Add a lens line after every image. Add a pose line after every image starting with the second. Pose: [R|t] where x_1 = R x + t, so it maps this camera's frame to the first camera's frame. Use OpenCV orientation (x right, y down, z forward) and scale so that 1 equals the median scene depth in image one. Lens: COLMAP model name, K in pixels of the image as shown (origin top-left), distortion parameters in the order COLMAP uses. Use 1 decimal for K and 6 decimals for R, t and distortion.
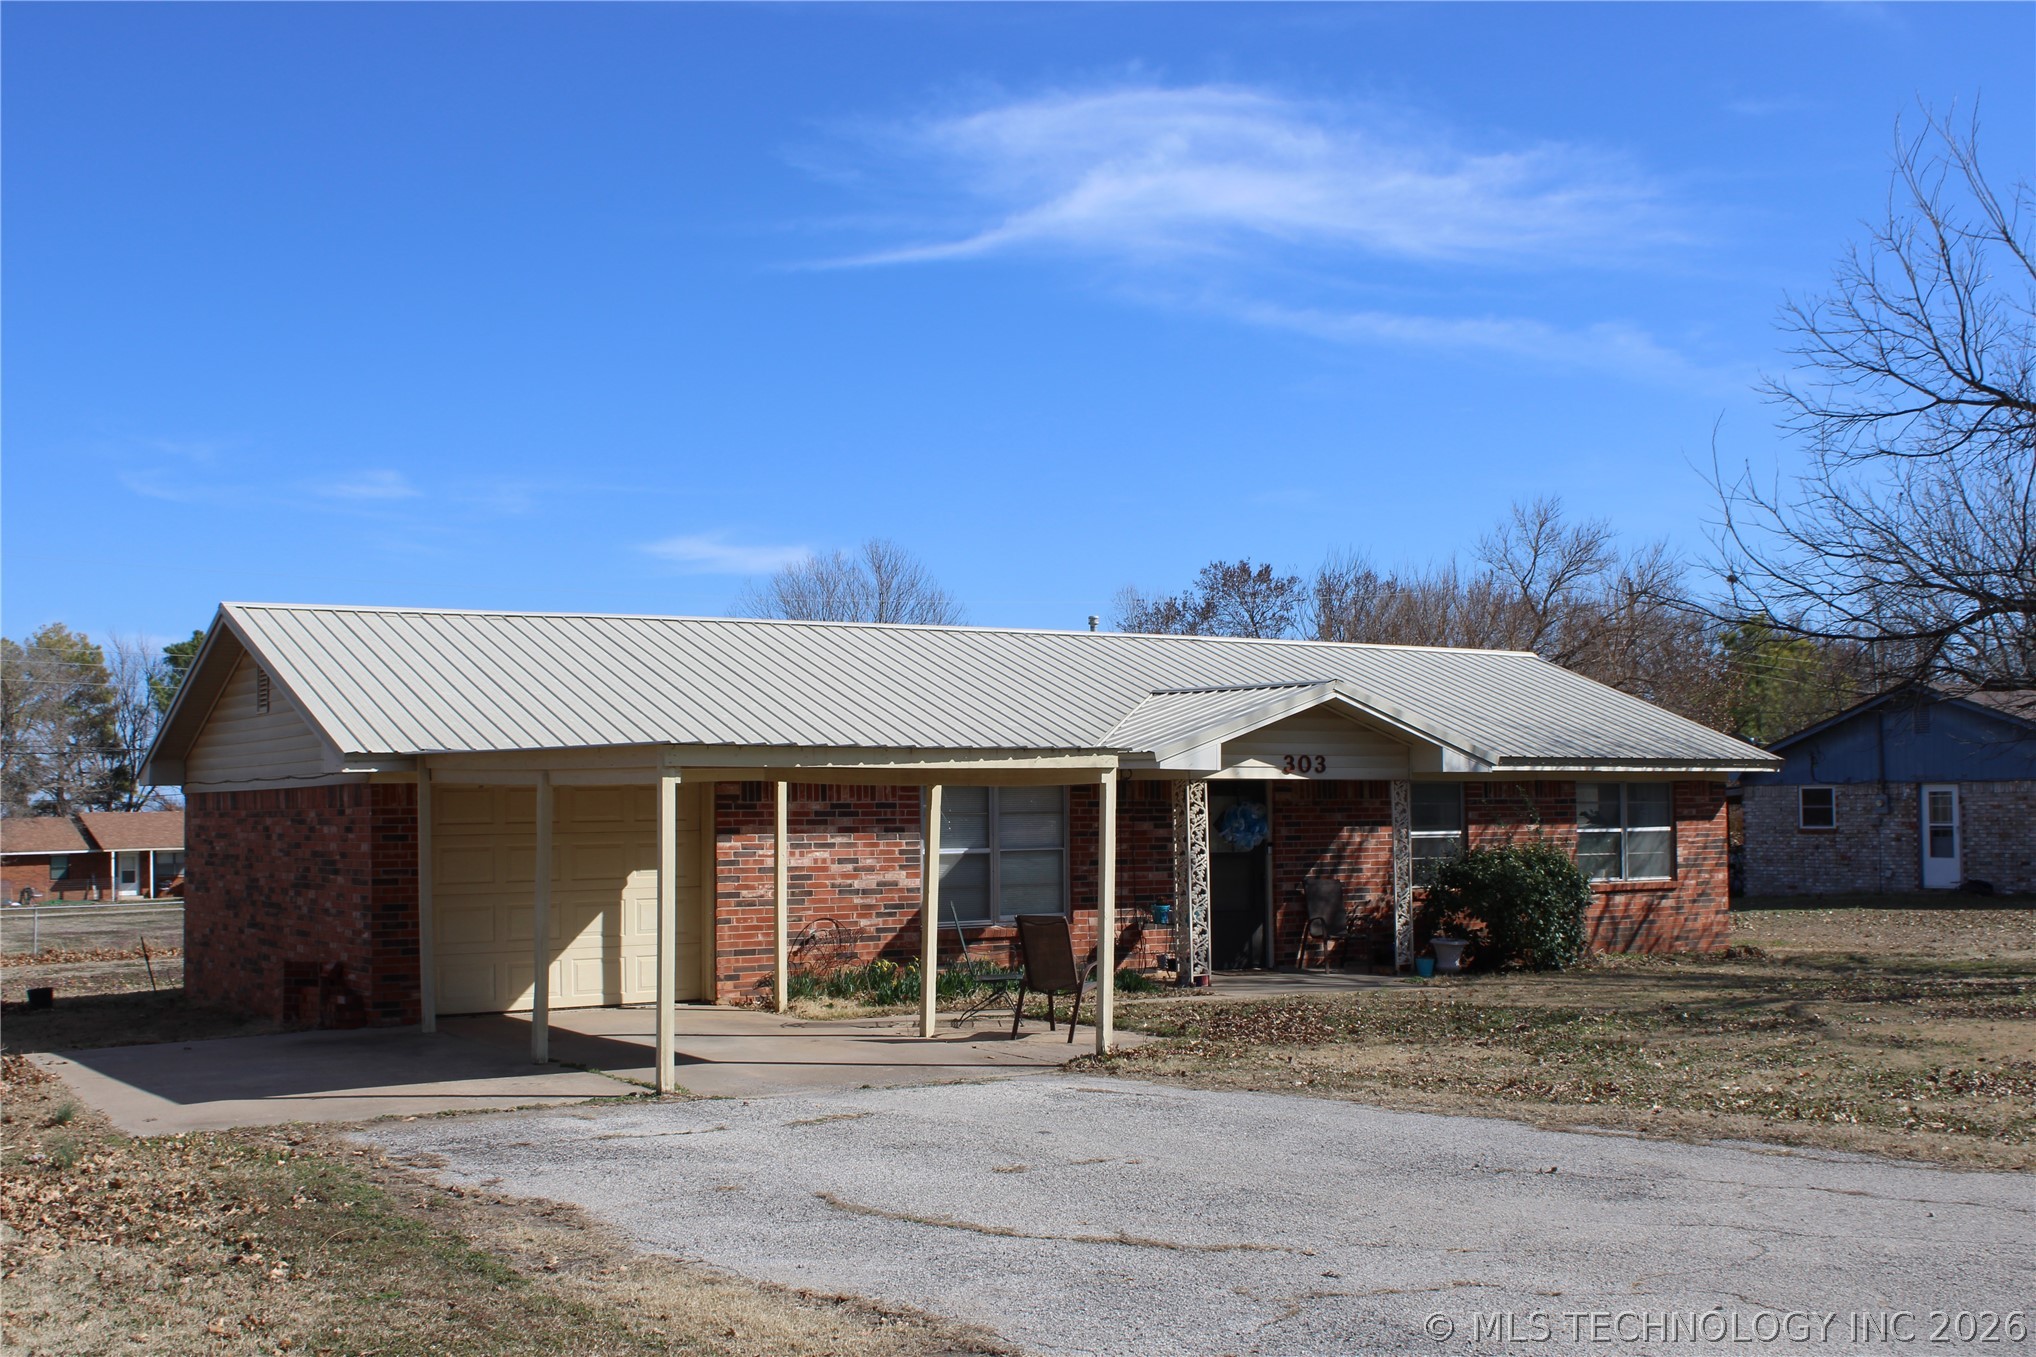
lens RADIAL K [[2236.0, 0, 1018.0], [0, 2236.0, 678.5], [0, 0, 1]] dist [-0.089341, 0.012217]
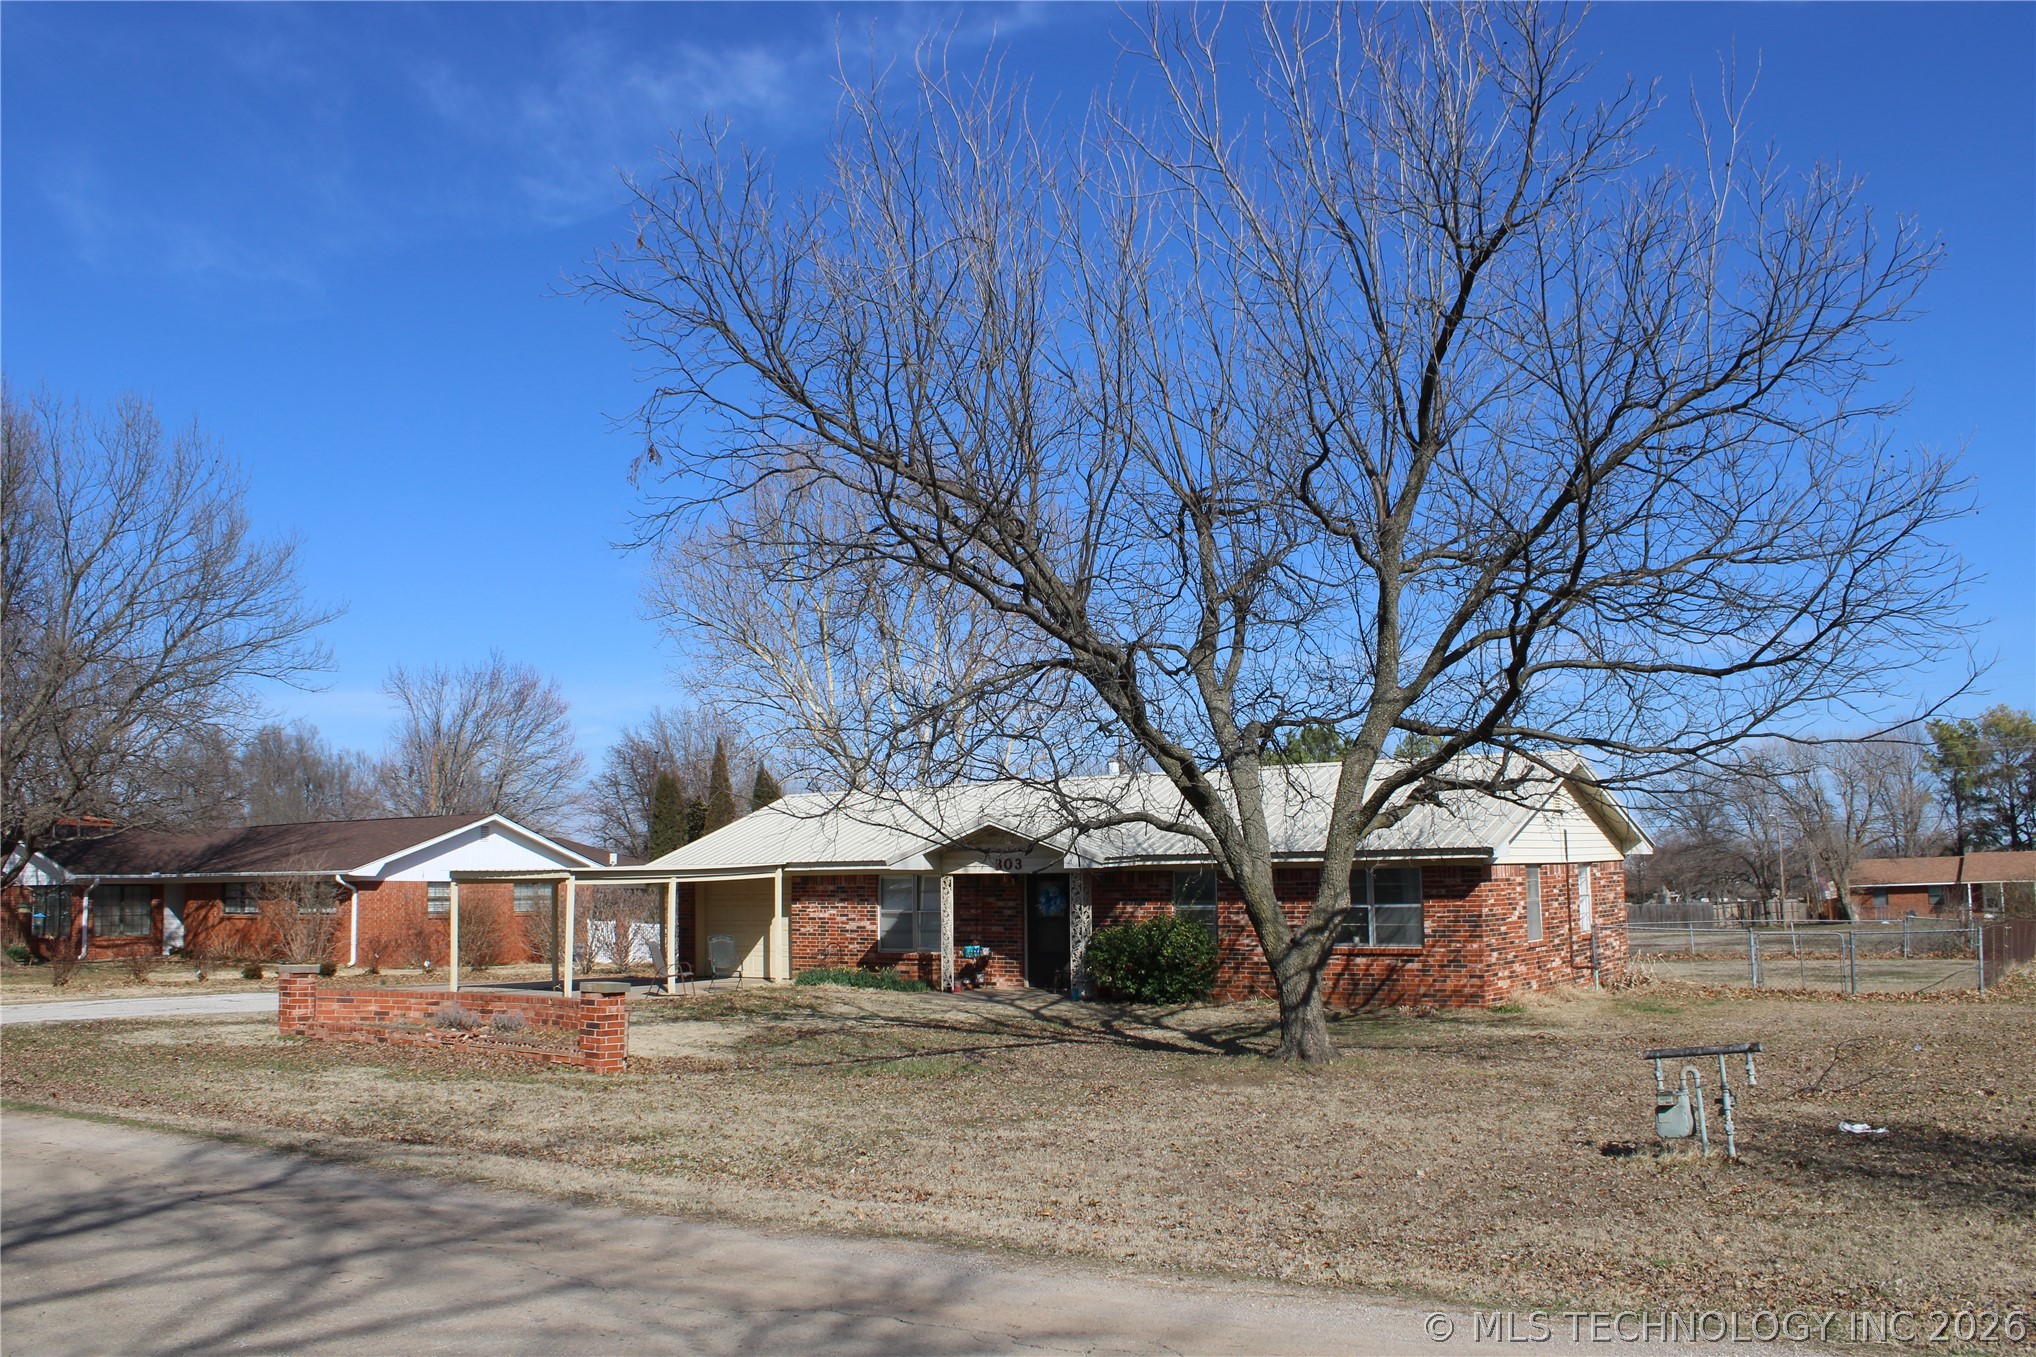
lens RADIAL K [[1715.2, 0, 1014.2], [0, 1715.2, 696.5], [0, 0, 1]] dist [-0.169760, 0.149550]
pose [[0.370695, -0.091481, -0.924238, 1.286119], [0.066355, 0.995203, -0.071891, 0.006669], [0.926381, -0.034679, 0.374987, 0.531175]]
